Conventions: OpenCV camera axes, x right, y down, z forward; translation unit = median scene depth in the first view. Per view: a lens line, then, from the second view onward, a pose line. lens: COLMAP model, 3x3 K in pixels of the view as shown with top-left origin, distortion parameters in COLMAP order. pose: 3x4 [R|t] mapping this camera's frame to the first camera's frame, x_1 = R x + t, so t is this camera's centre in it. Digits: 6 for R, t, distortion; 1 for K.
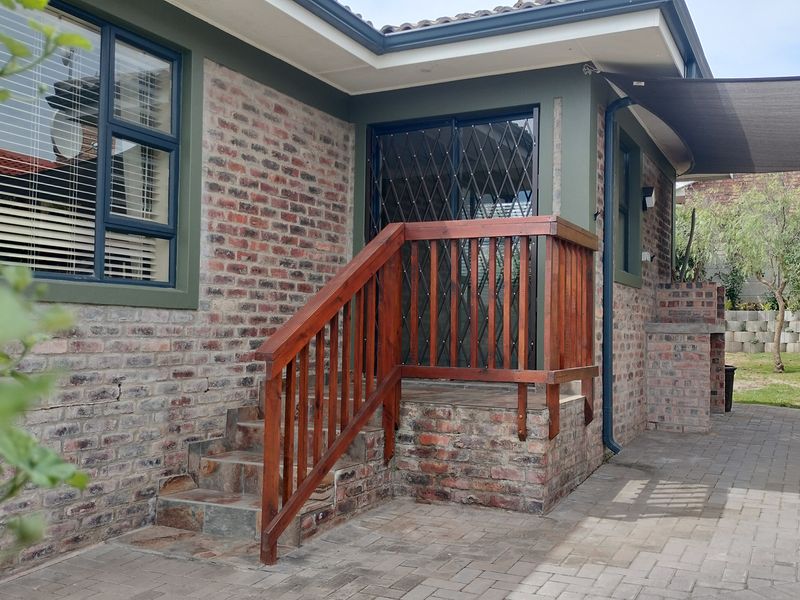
lens RADIAL K [[779.3, 0, 403.5], [0, 779.3, 304.0], [0, 0, 1]] dist [0.124378, -0.275224]
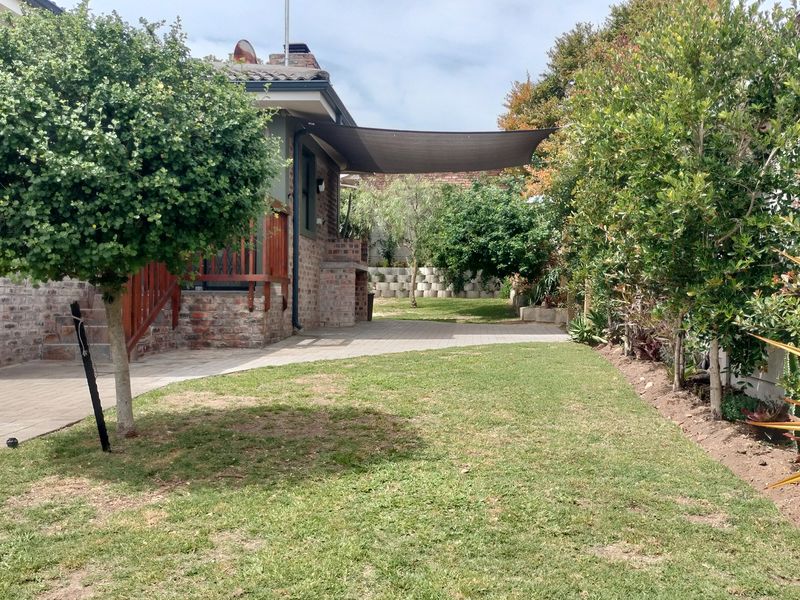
lens RADIAL K [[779.3, 0, 403.5], [0, 779.3, 304.0], [0, 0, 1]] dist [0.124378, -0.275224]
pose [[0.927898, -0.004825, 0.372802, -0.170355], [-0.009237, 0.999312, 0.035925, 0.064142], [-0.372719, -0.036779, 0.927215, -0.722707]]
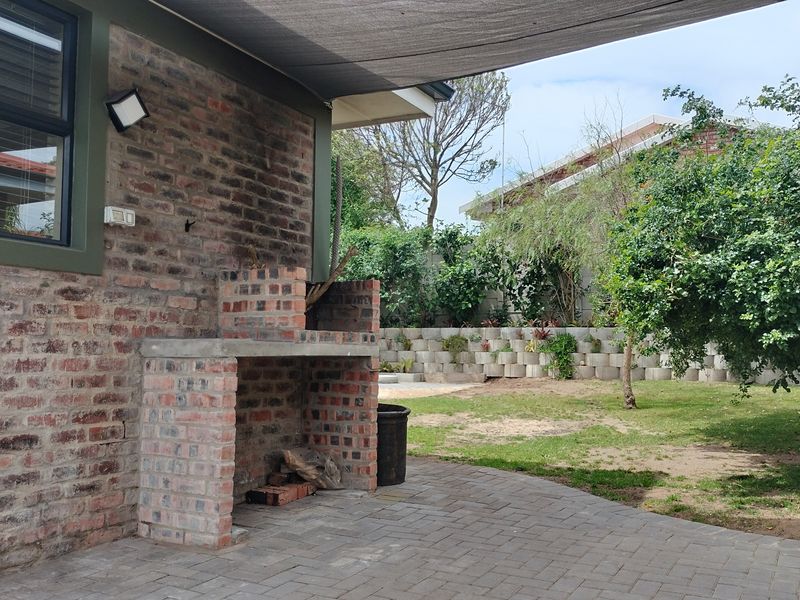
lens RADIAL K [[779.3, 0, 403.5], [0, 779.3, 304.0], [0, 0, 1]] dist [0.124378, -0.275224]
pose [[0.999800, -0.005918, -0.019095, 0.626737], [0.005339, 0.999528, -0.030255, 0.021471], [0.019265, 0.030147, 0.999360, 0.566655]]
